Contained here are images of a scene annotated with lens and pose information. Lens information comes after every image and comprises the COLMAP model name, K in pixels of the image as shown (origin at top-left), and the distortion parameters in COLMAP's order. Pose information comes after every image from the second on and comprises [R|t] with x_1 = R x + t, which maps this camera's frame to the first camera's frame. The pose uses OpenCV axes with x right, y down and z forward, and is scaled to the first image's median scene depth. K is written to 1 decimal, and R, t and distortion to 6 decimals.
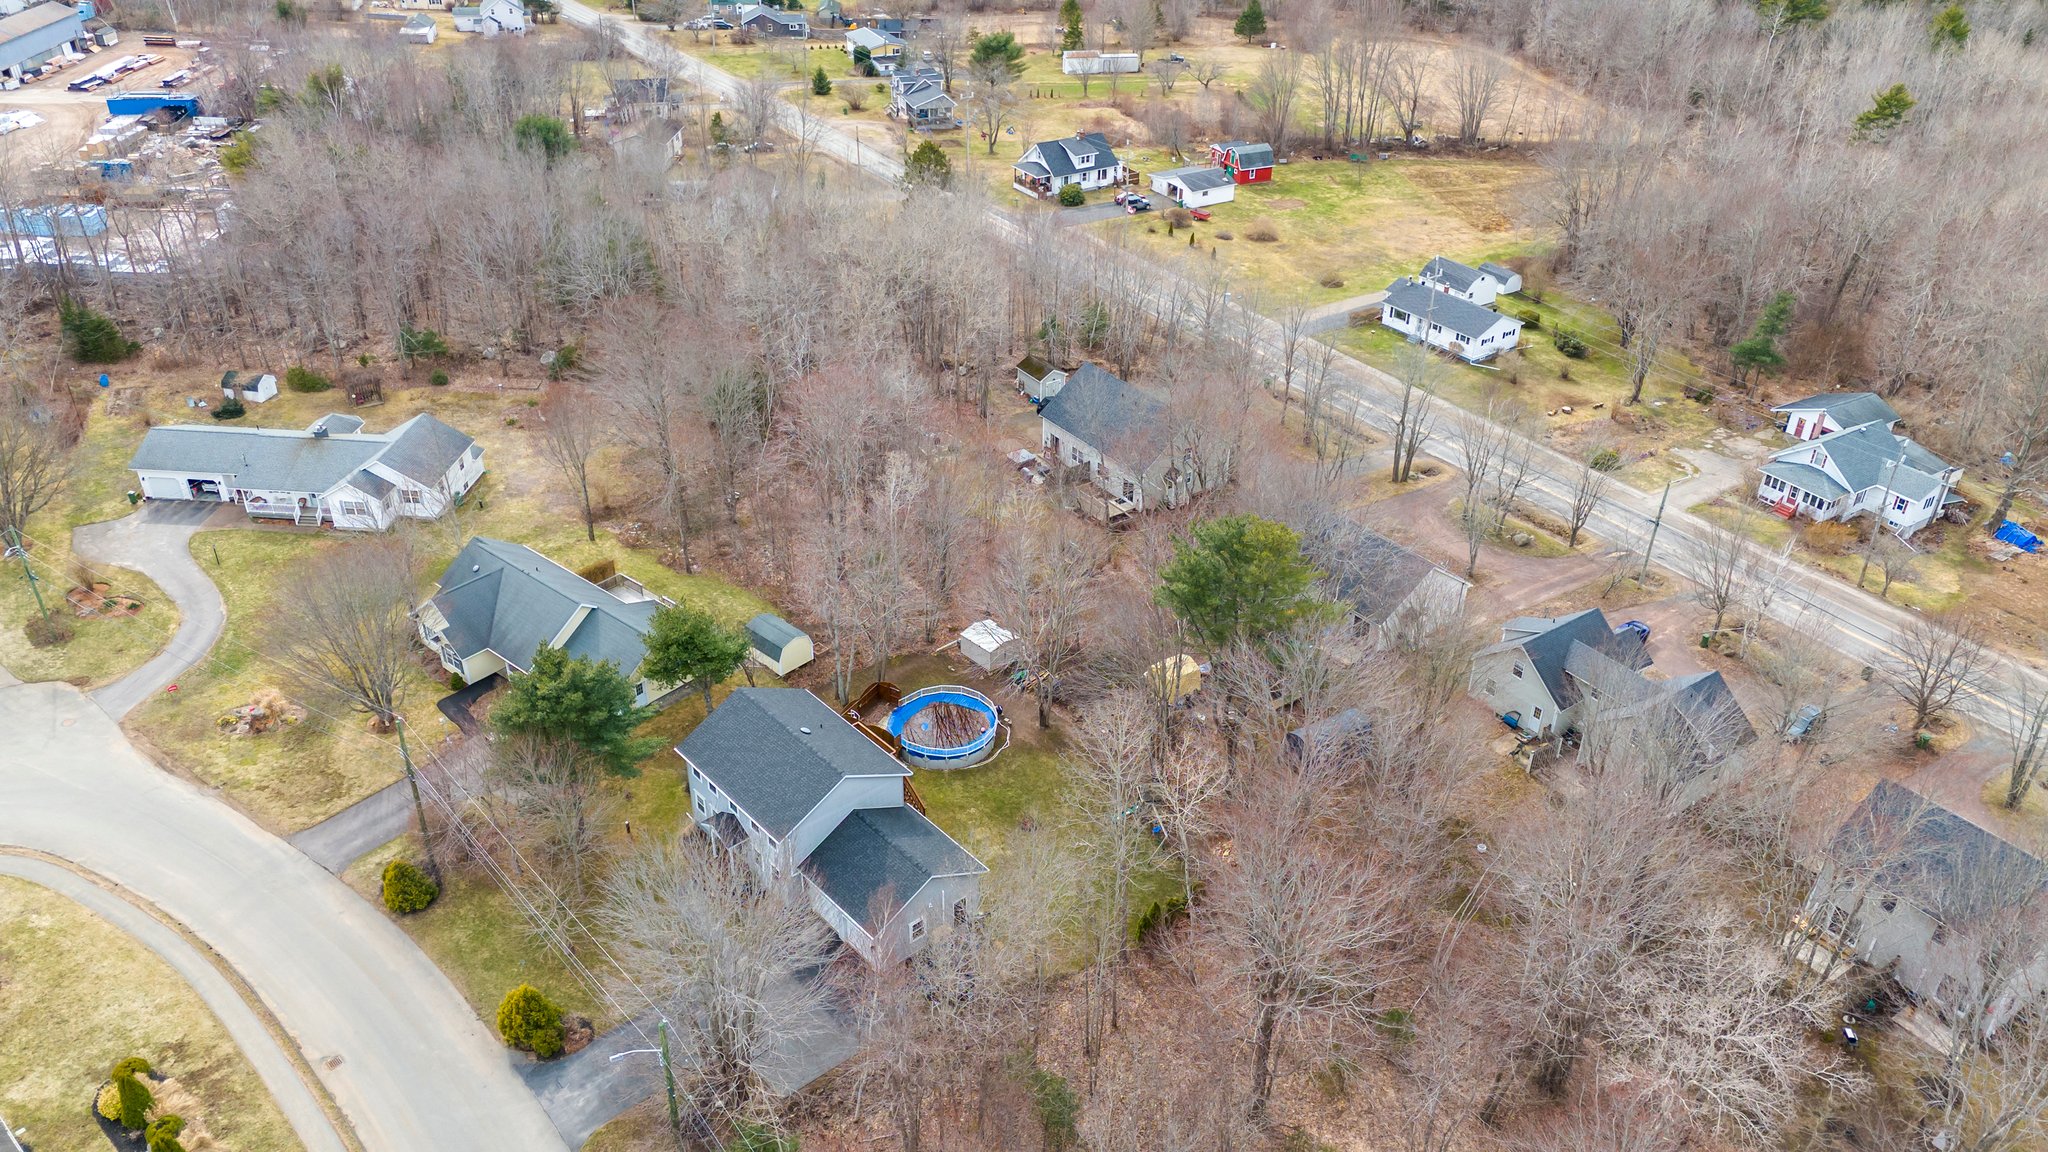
lens RADIAL K [[1503.5, 0, 1024.0], [0, 1503.5, 576.0], [0, 0, 1]] dist [0.072988, -0.065238]
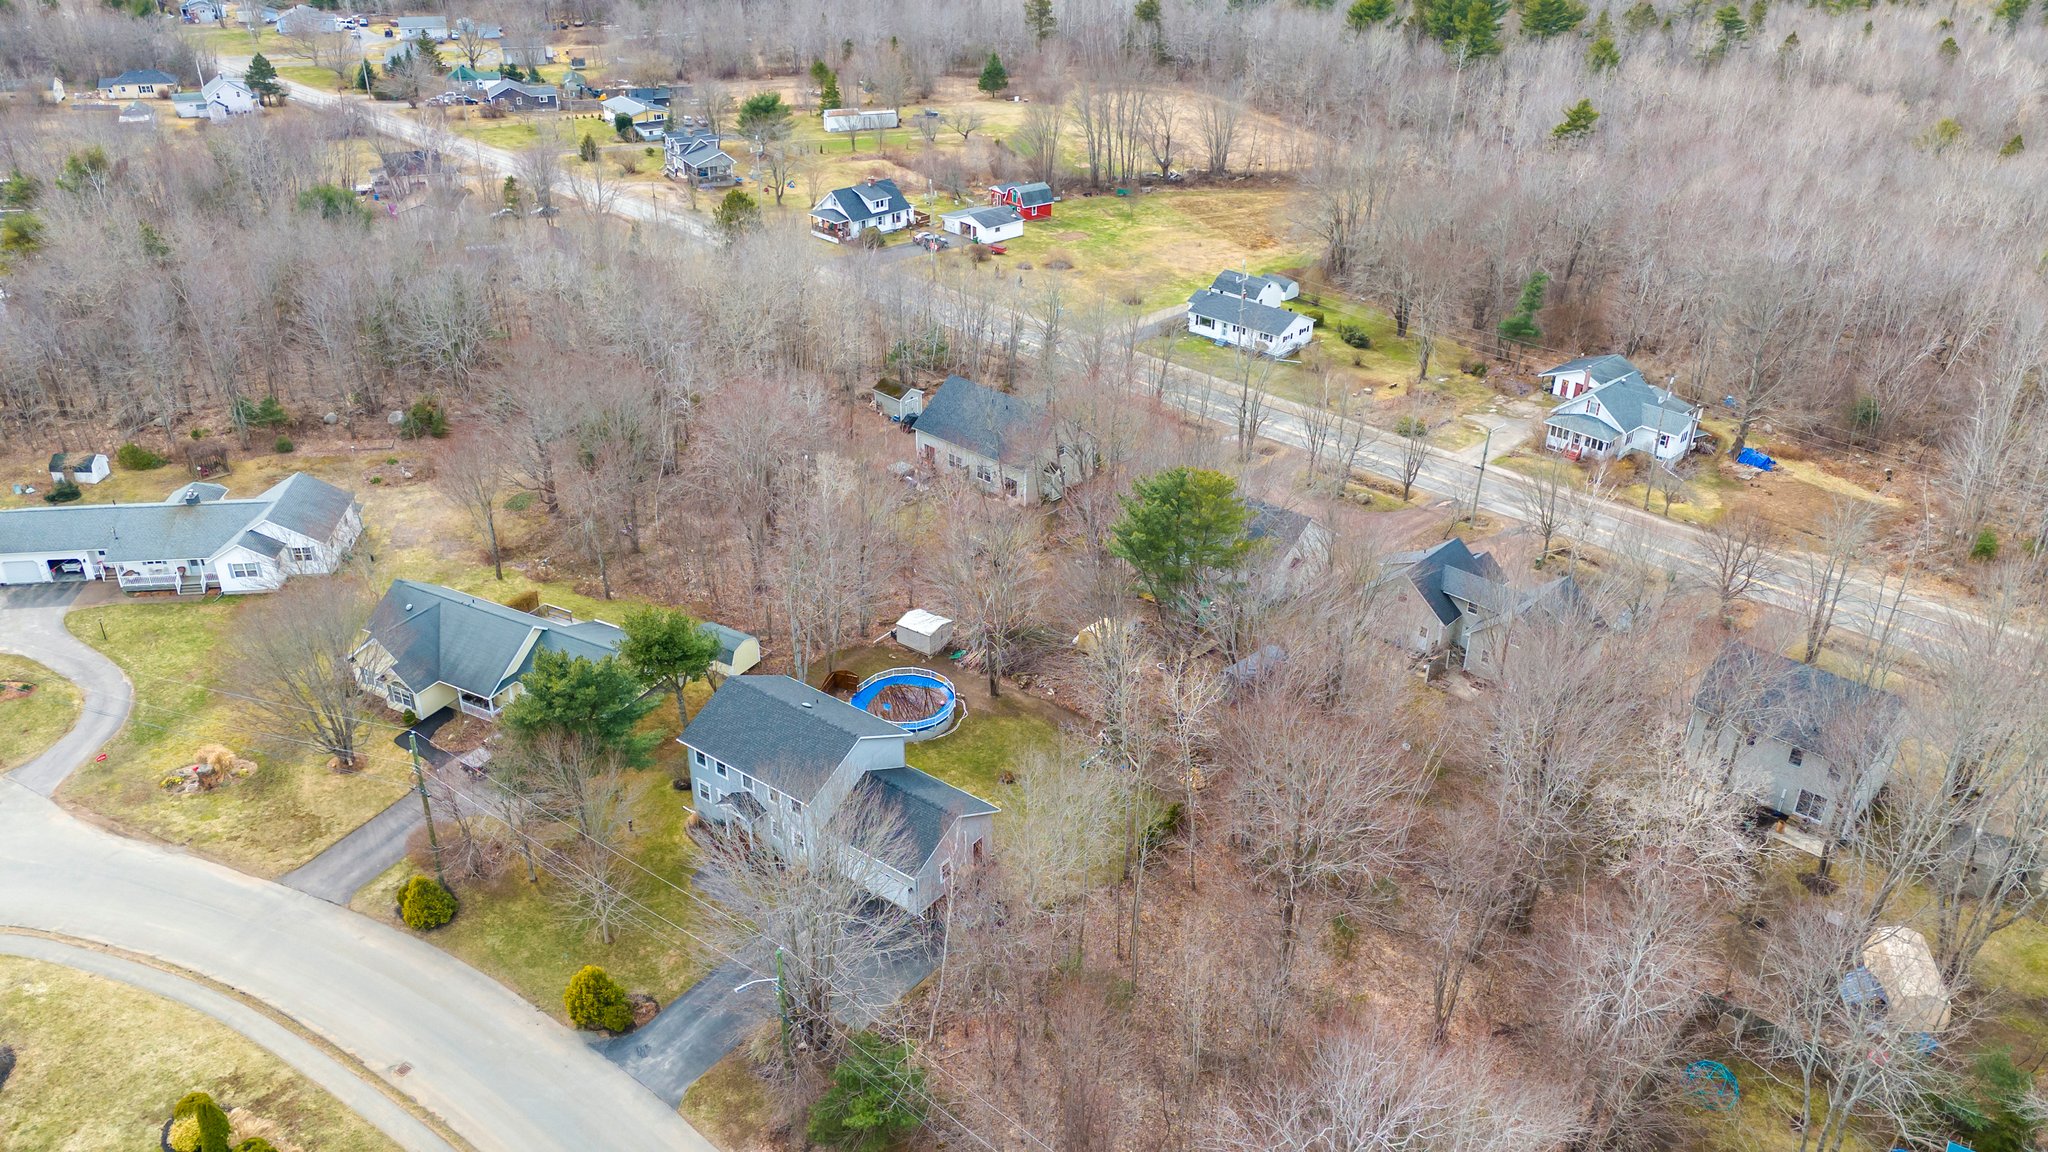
lens RADIAL K [[1503.5, 0, 1024.0], [0, 1503.5, 576.0], [0, 0, 1]] dist [0.072988, -0.065238]
pose [[0.978631, -0.099304, 0.180058, -0.119264], [0.107666, 0.993489, -0.037255, 0.046048], [-0.175186, 0.055845, 0.982950, -0.044902]]
